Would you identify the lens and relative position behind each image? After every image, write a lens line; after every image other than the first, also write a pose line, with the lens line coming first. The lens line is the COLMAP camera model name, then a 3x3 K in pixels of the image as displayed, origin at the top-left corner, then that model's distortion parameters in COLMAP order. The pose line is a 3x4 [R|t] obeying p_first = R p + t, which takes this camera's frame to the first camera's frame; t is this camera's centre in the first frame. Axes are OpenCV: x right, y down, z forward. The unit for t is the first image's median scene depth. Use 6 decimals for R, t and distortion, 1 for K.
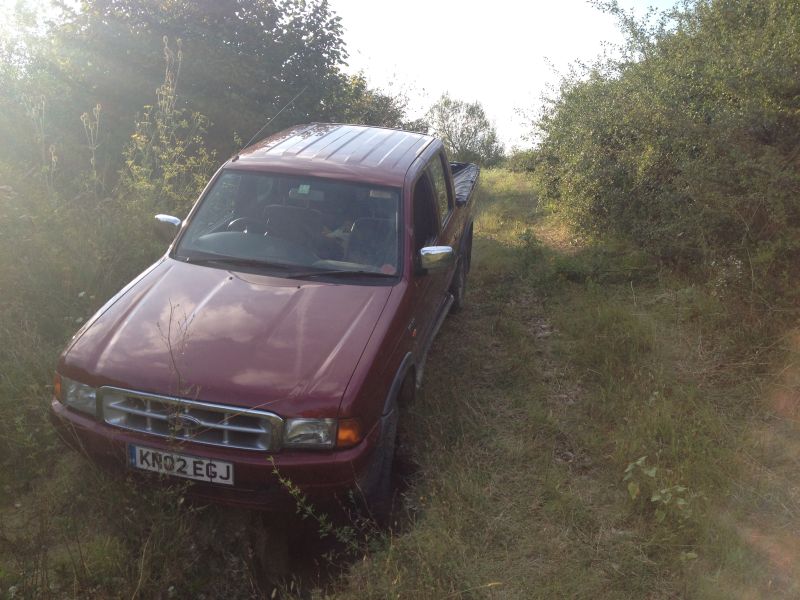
lens RADIAL K [[829.6, 0, 400.0], [0, 829.6, 300.0], [0, 0, 1]] dist [0.094566, -0.011941]
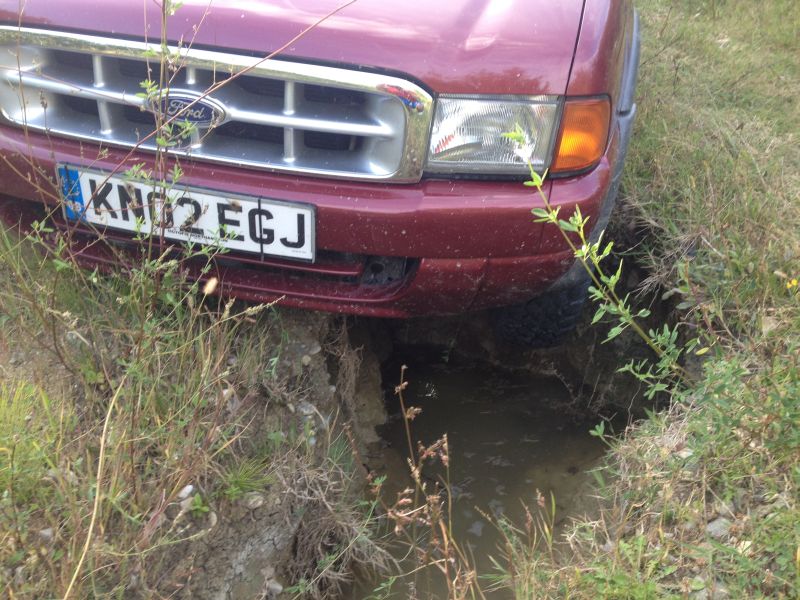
lens RADIAL K [[829.6, 0, 400.0], [0, 829.6, 300.0], [0, 0, 1]] dist [0.094566, -0.011941]
pose [[0.999947, -0.010211, -0.001268, -0.153857], [0.010231, 0.973685, 0.227669, 0.143887], [-0.001090, -0.227670, 0.973738, 0.576694]]
